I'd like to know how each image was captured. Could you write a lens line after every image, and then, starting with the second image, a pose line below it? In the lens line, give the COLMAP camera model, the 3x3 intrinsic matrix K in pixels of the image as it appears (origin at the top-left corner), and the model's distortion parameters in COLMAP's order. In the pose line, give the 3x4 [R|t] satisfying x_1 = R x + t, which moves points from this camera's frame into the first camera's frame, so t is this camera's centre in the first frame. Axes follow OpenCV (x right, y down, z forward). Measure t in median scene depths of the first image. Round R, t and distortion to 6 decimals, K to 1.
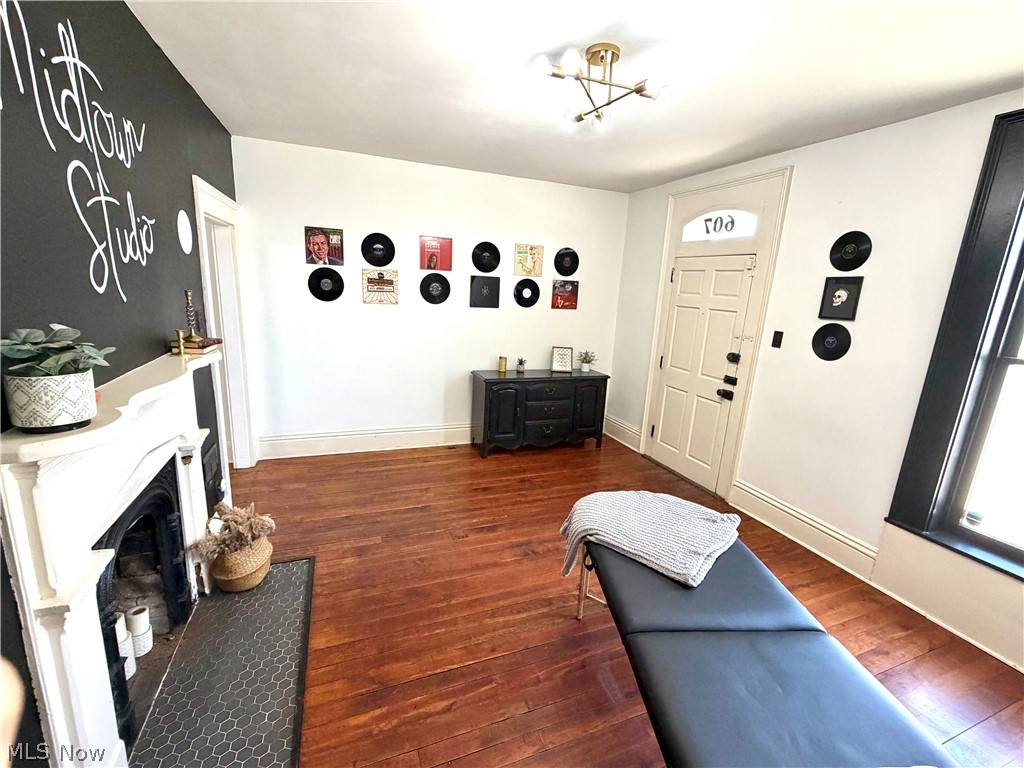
lens RADIAL K [[445.4, 0, 513.3], [0, 445.4, 384.2], [0, 0, 1]] dist [-0.000888, -0.000027]
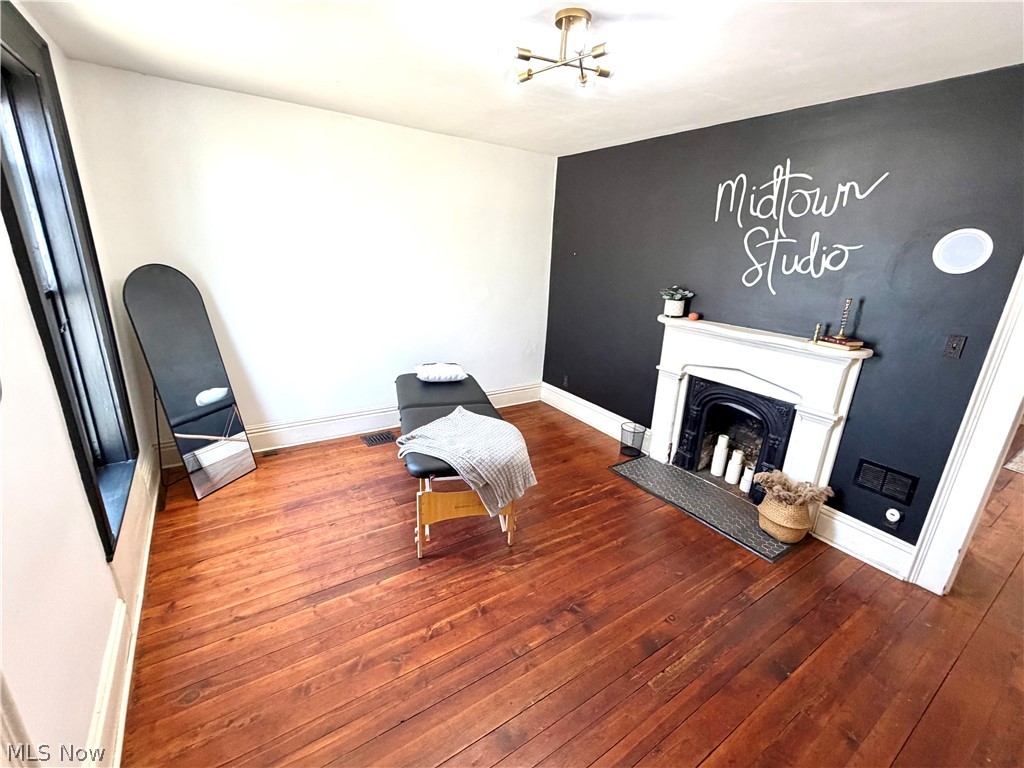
lens RADIAL K [[445.4, 0, 510.3], [0, 445.4, 383.0], [0, 0, 1]] dist [-0.000888, -0.000027]
pose [[-0.970590, -0.018043, -0.240061, 0.417306], [-0.137465, 0.860171, 0.491131, -0.414326], [0.197632, 0.509687, -0.837354, 1.678012]]
